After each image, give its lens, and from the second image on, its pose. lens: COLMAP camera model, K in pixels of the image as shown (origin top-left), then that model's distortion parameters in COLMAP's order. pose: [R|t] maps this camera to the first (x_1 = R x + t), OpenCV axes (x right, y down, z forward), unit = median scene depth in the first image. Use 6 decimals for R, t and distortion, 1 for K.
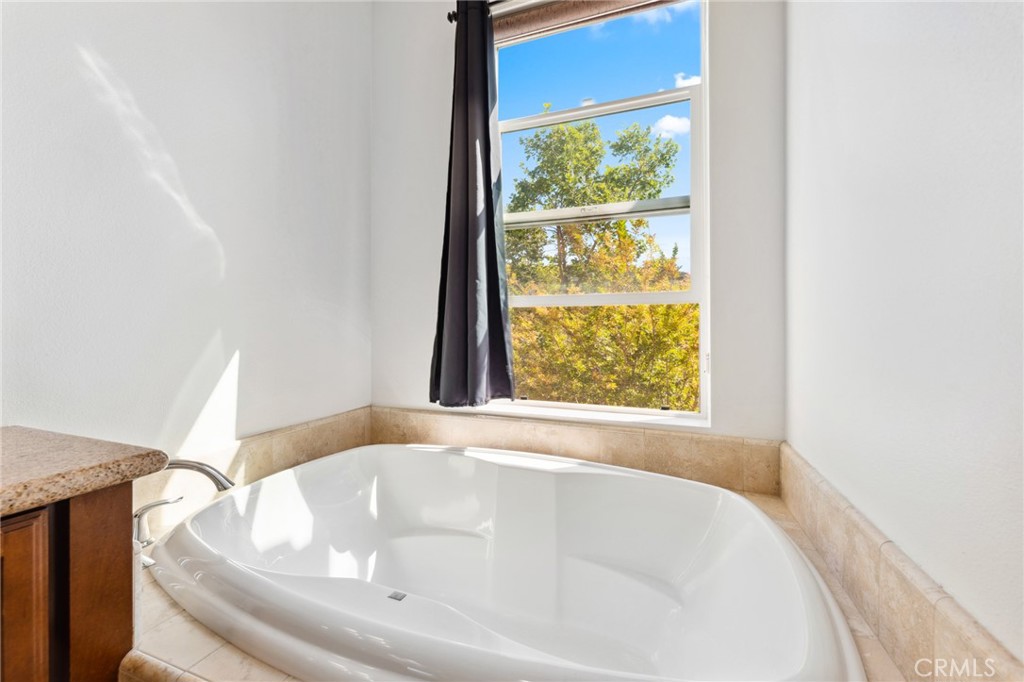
lens RADIAL K [[418.3, 0, 512.6], [0, 418.3, 337.7], [0, 0, 1]] dist [-0.000387, -0.000181]
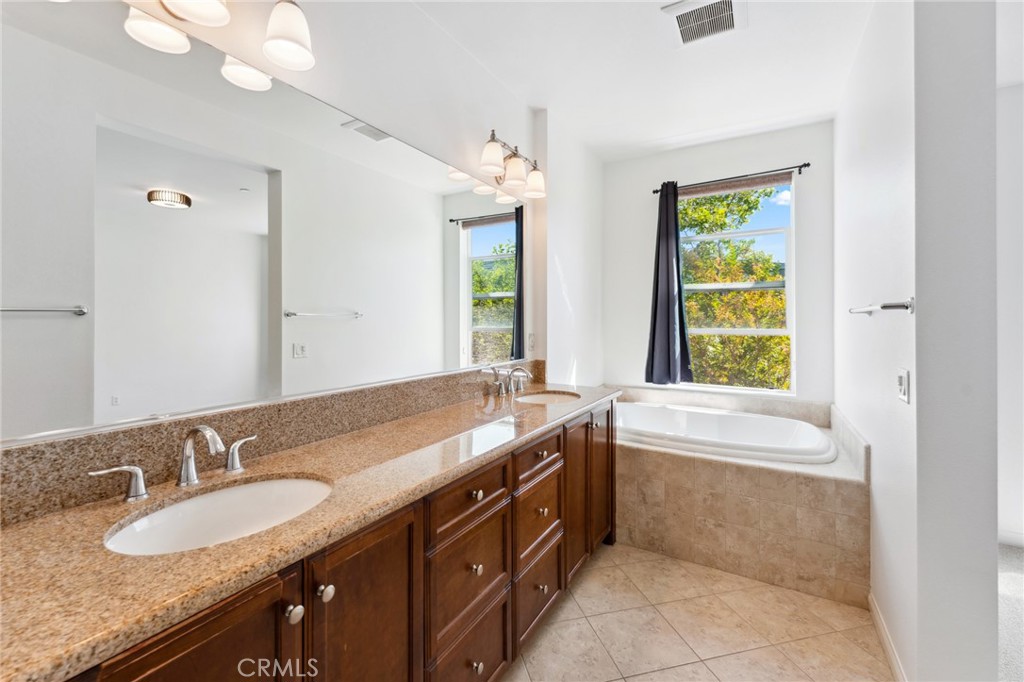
lens RADIAL K [[418.3, 0, 512.6], [0, 418.3, 337.7], [0, 0, 1]] dist [-0.000387, -0.000181]
pose [[0.981781, 0.001733, -0.190010, -0.461949], [0.000974, 0.999899, 0.014154, -0.098937], [0.190015, -0.014081, 0.981680, -1.169250]]
